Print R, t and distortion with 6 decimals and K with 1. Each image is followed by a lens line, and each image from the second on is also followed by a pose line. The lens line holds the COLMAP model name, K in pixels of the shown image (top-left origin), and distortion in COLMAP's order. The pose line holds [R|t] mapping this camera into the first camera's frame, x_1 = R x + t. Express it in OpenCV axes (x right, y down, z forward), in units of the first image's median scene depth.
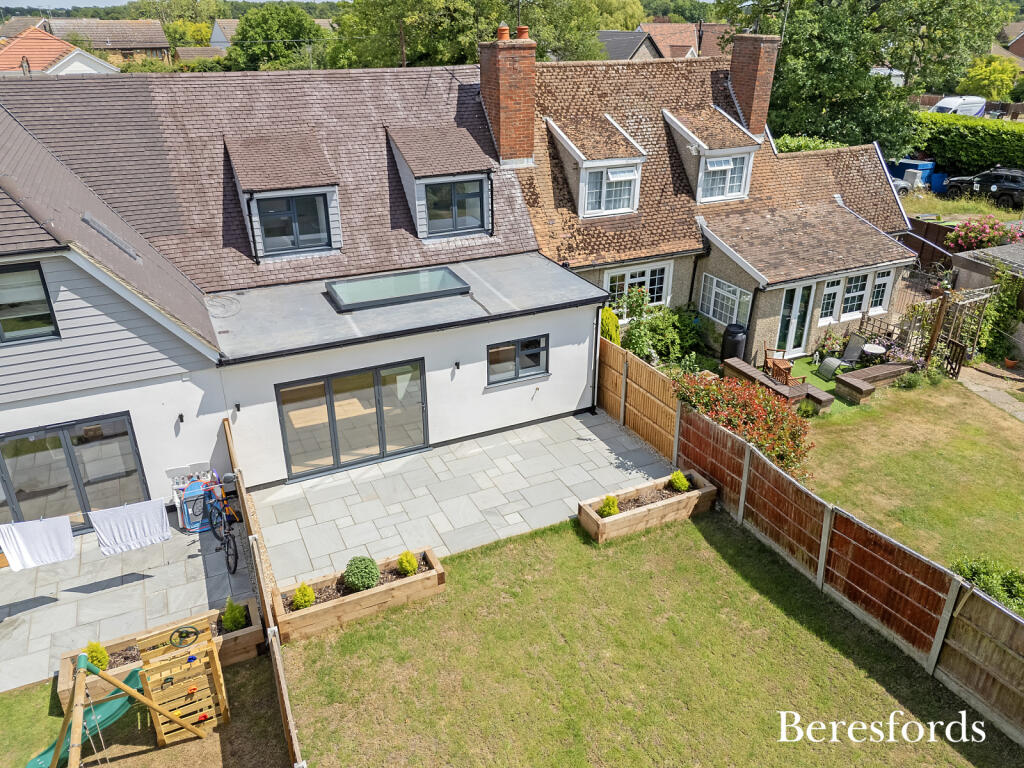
lens RADIAL K [[719.5, 0, 508.6], [0, 719.5, 417.2], [0, 0, 1]] dist [0.088263, -0.101849]
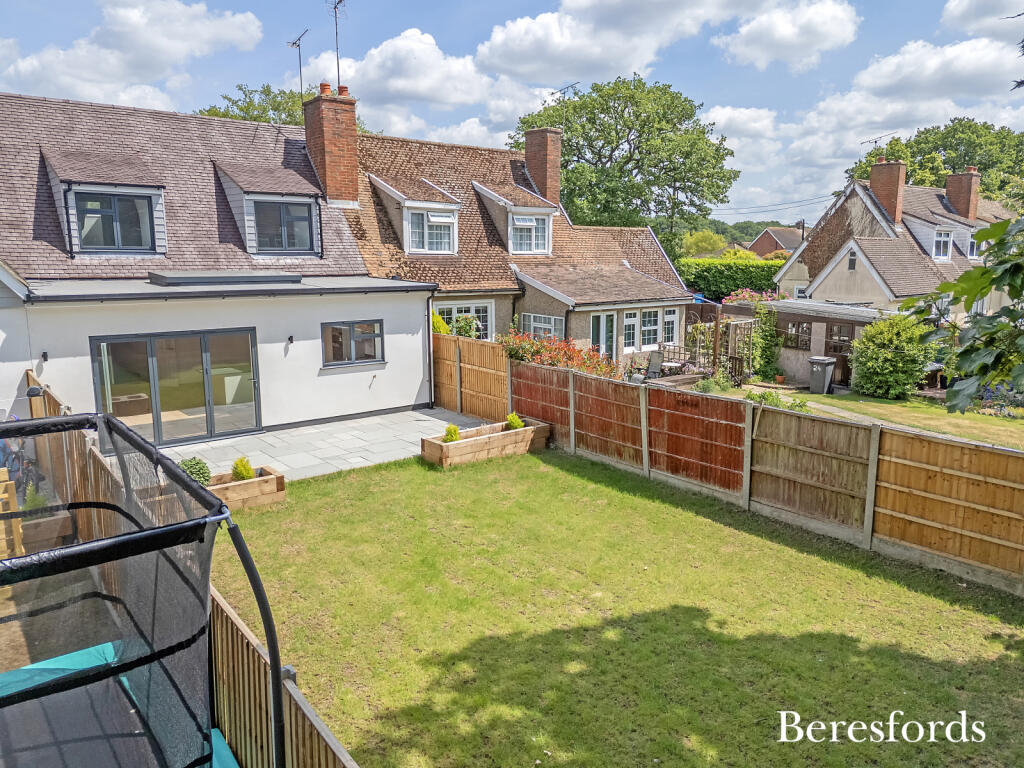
lens RADIAL K [[718.7, 0, 512.0], [0, 718.7, 384.0], [0, 0, 1]] dist [0.058440, -0.042382]
pose [[0.971332, -0.041891, 0.234006, -0.008038], [0.100032, 0.964988, -0.242470, 0.197286], [-0.215655, 0.258927, 0.941514, -0.000074]]
